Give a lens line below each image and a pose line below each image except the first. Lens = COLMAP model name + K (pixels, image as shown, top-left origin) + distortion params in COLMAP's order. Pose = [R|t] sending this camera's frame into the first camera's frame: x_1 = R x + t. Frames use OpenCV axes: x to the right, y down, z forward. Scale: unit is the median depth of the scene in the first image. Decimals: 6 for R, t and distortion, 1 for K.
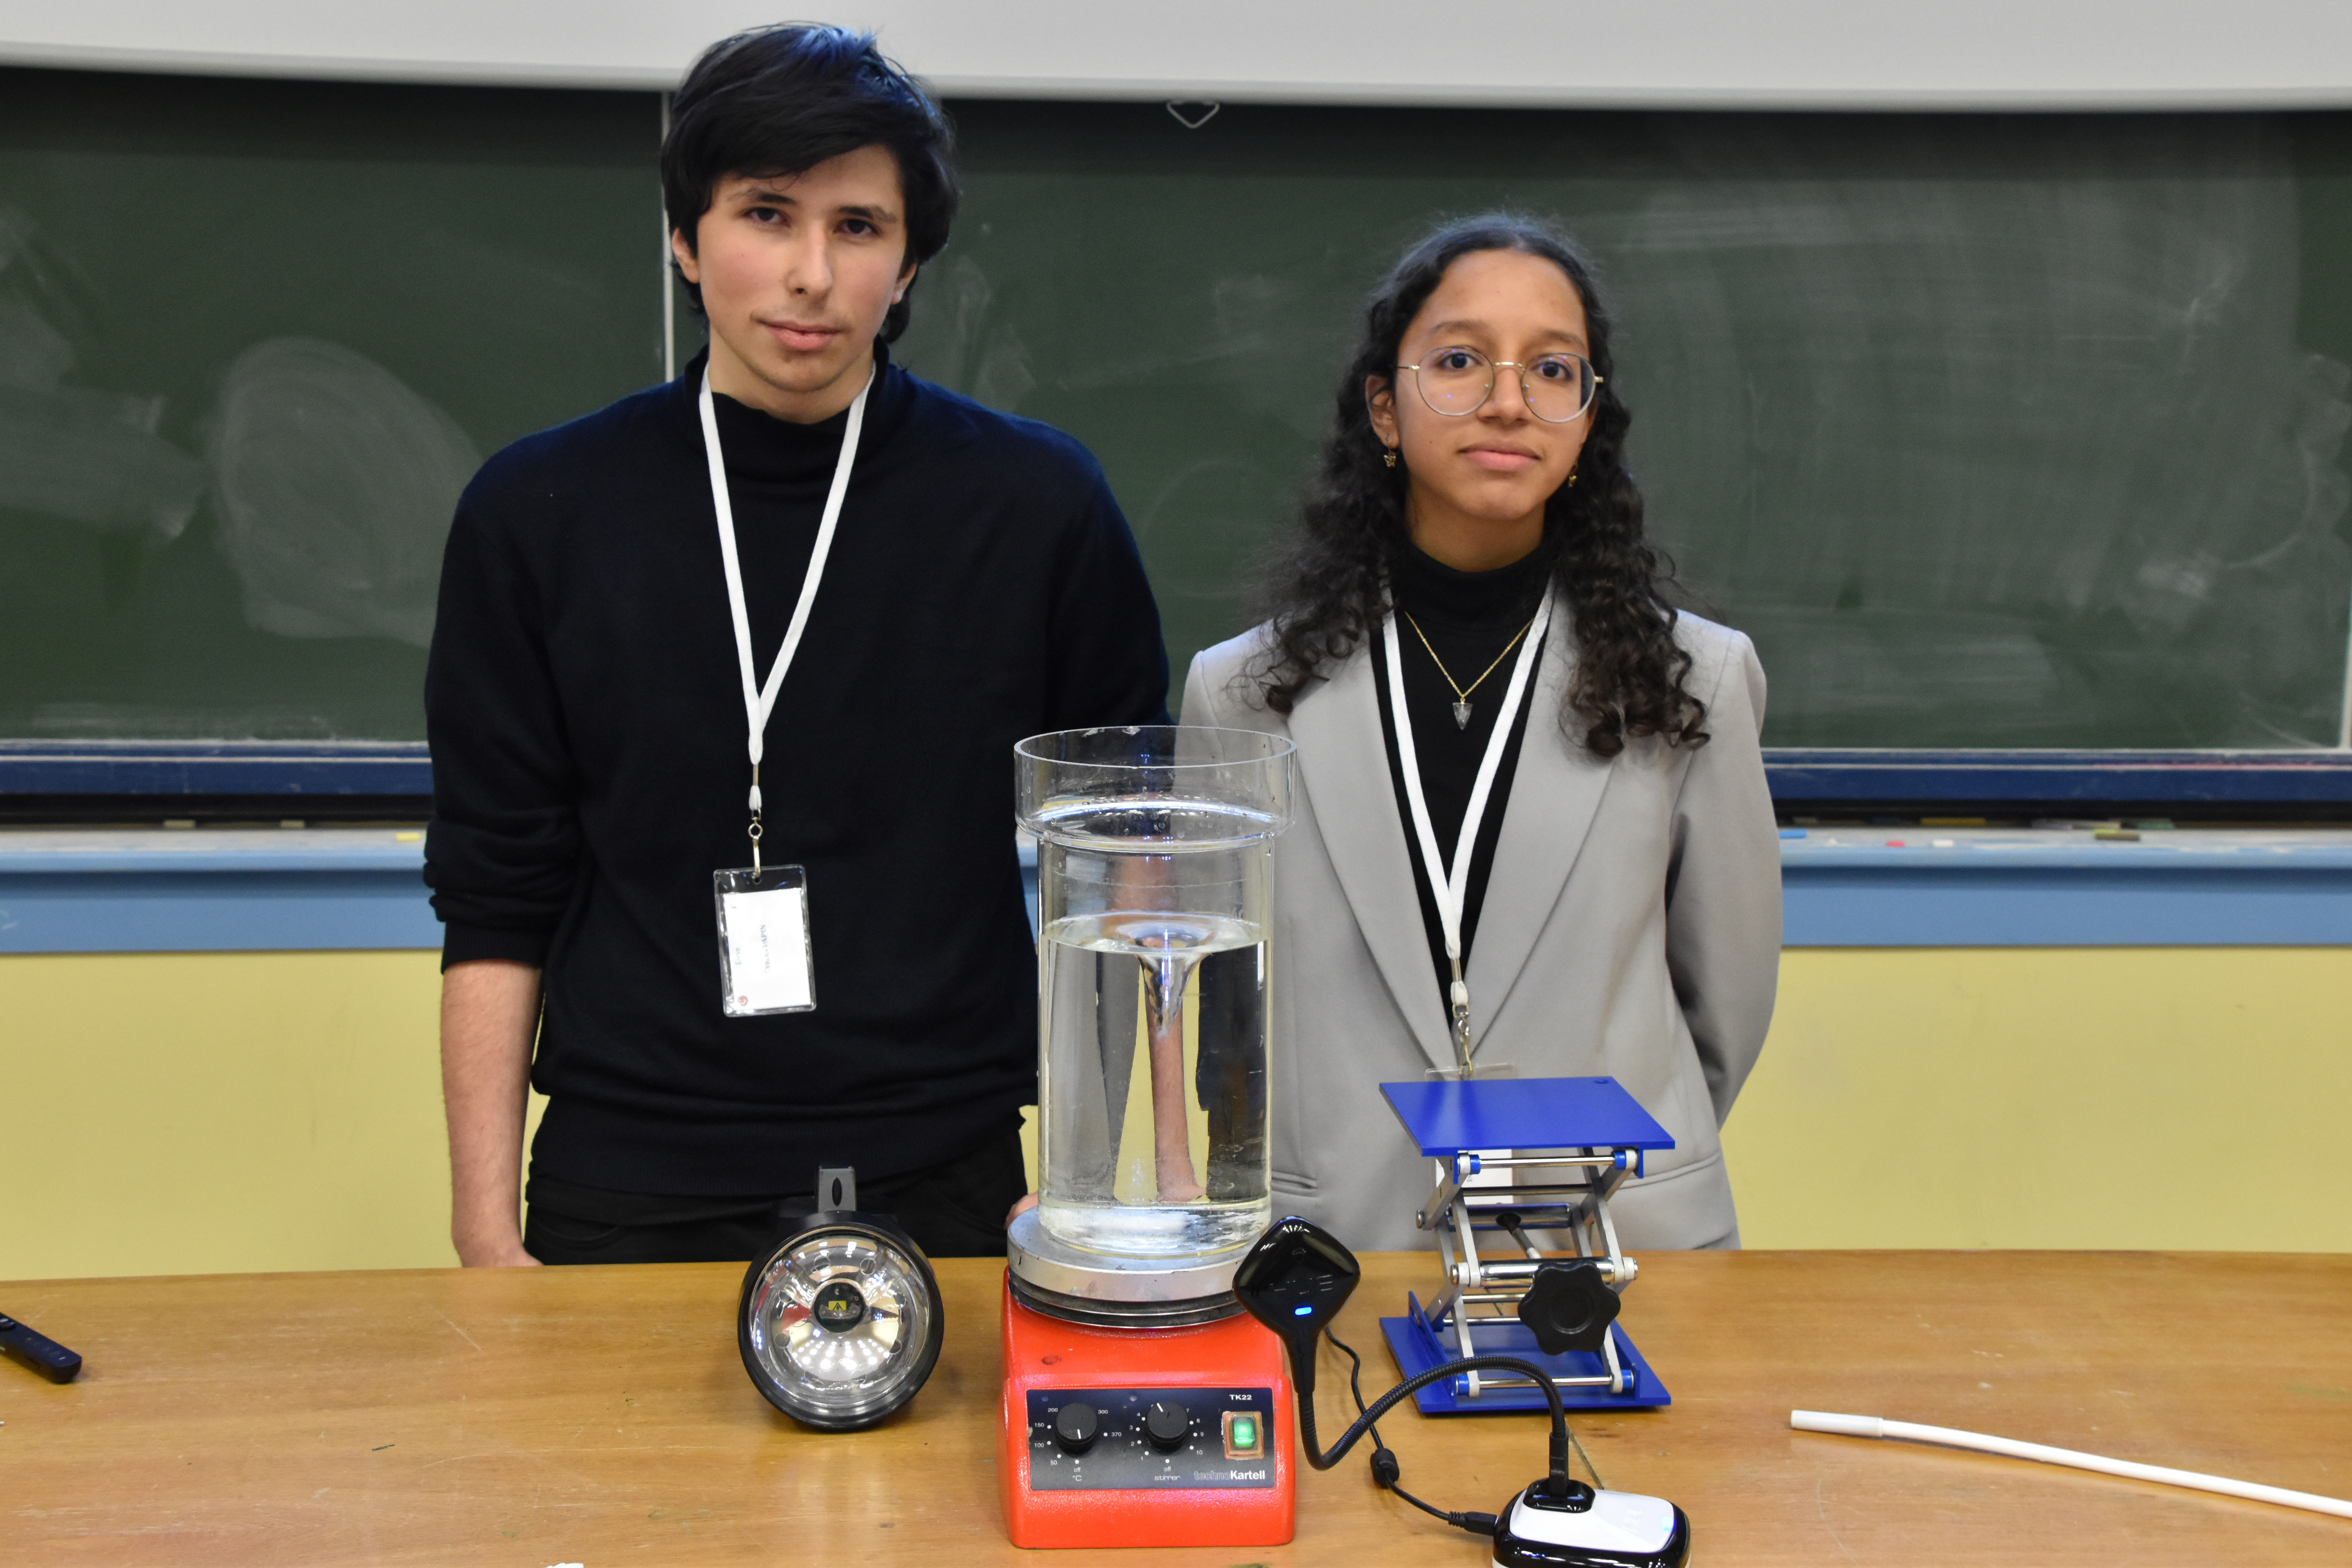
lens RADIAL K [[2953.6, 0, 1176.0], [0, 2953.6, 784.0], [0, 0, 1]] dist [0.019849, 0.477908]
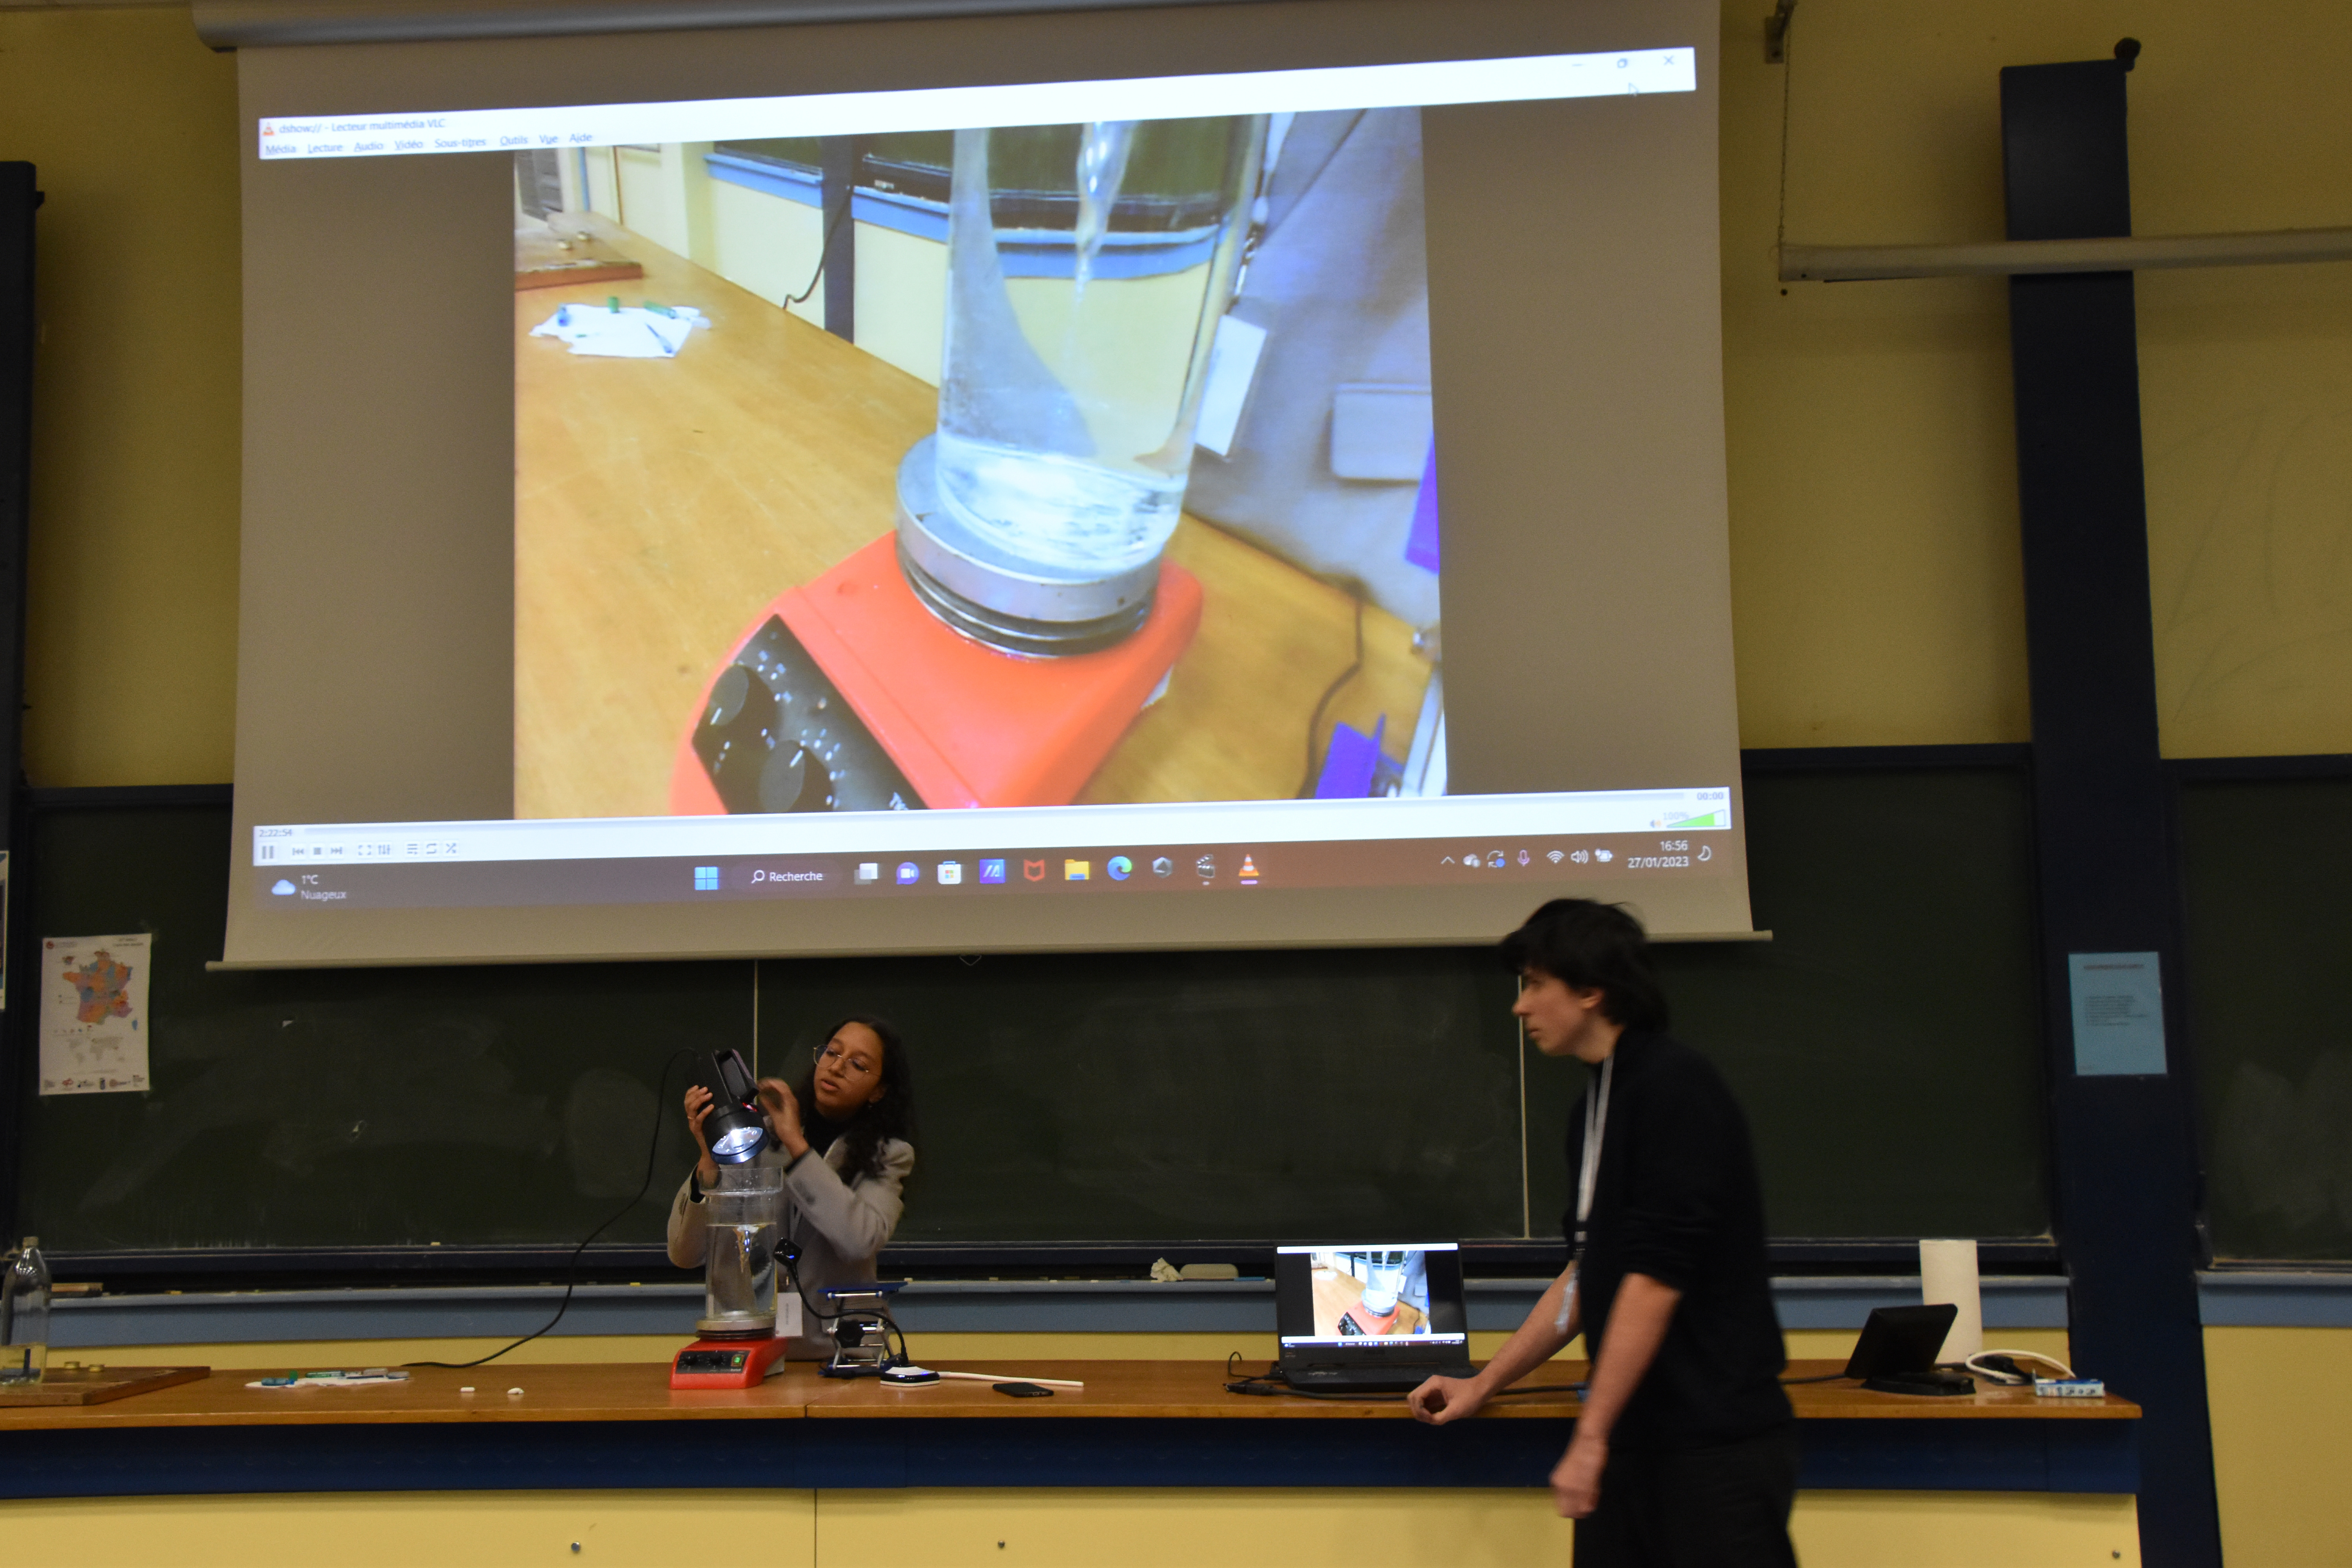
lens RADIAL K [[2677.5, 0, 1176.0], [0, 2677.5, 784.0], [0, 0, 1]] dist [0.060506, -0.003377]
pose [[0.984295, -0.044940, -0.170713, 0.518823], [-0.000593, 0.966206, -0.257772, 0.178719], [0.176528, 0.253825, 0.951005, -0.986794]]
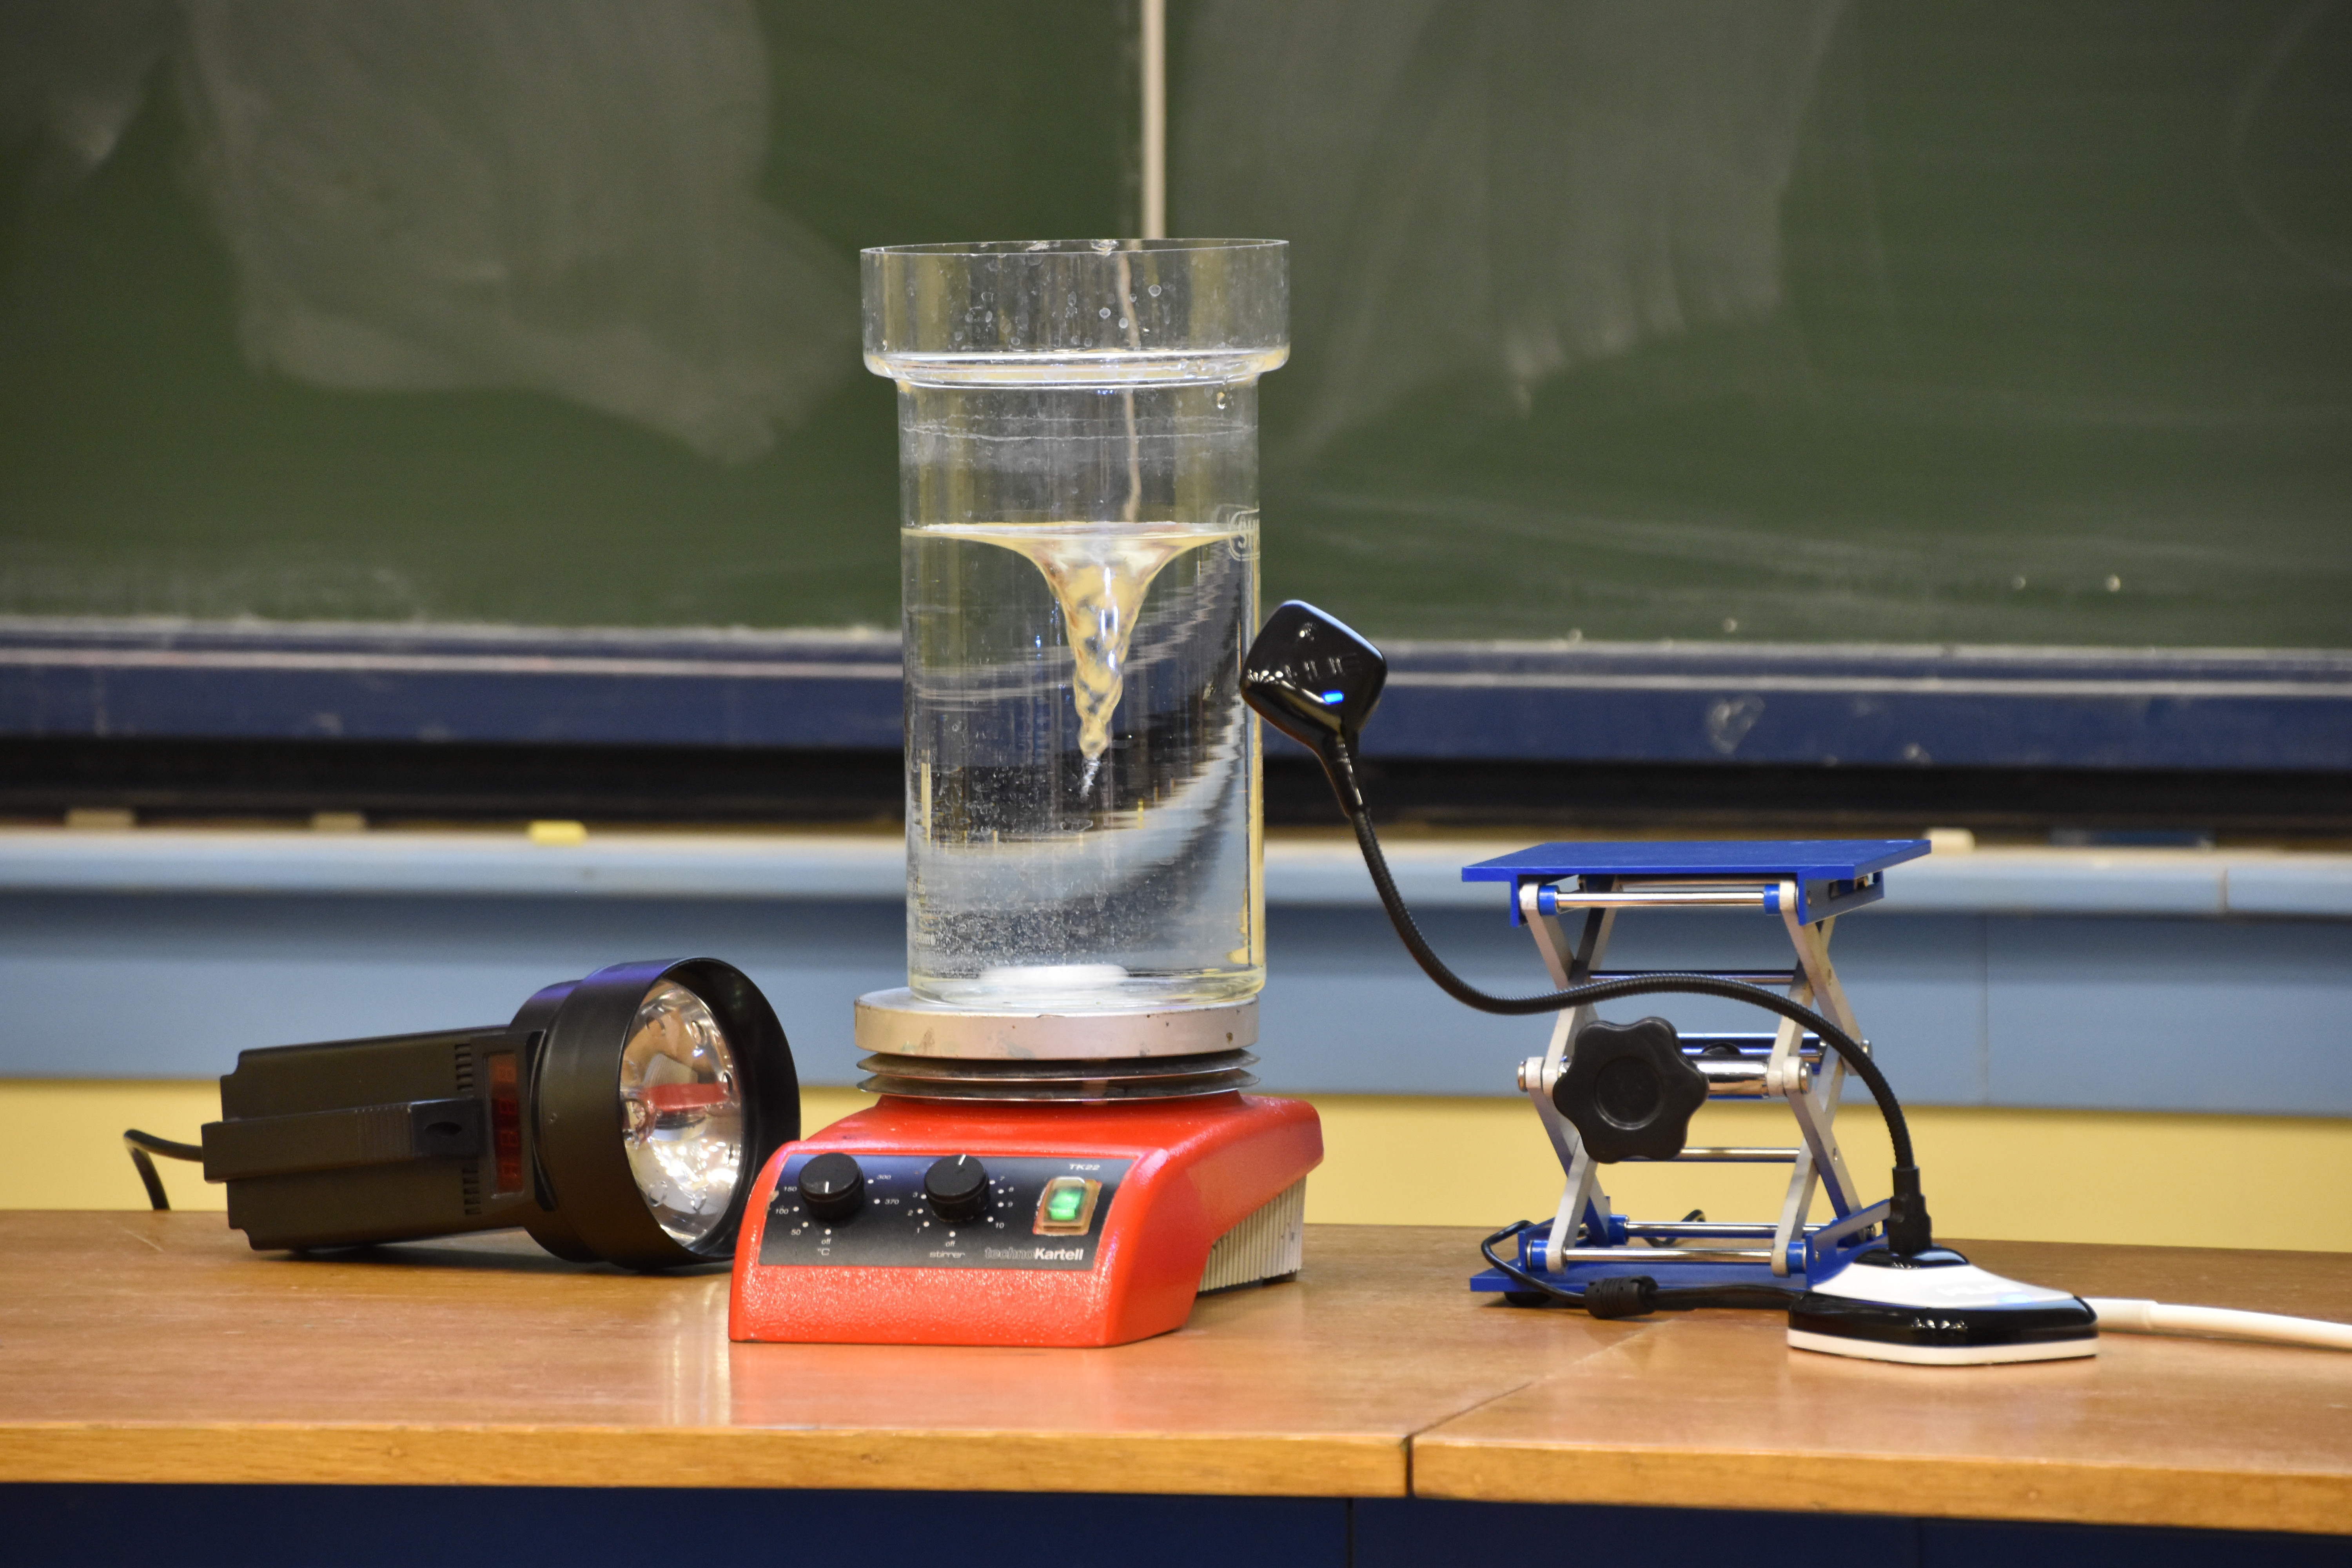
lens RADIAL K [[14575.2, 0, 1176.0], [0, 14575.2, 784.0], [0, 0, 1]] dist [2.553571, 22.232791]
pose [[0.945647, 0.003551, -0.325176, 0.541922], [-0.032172, 0.996057, -0.082683, 0.188952], [0.323600, 0.088650, 0.942032, -1.037840]]
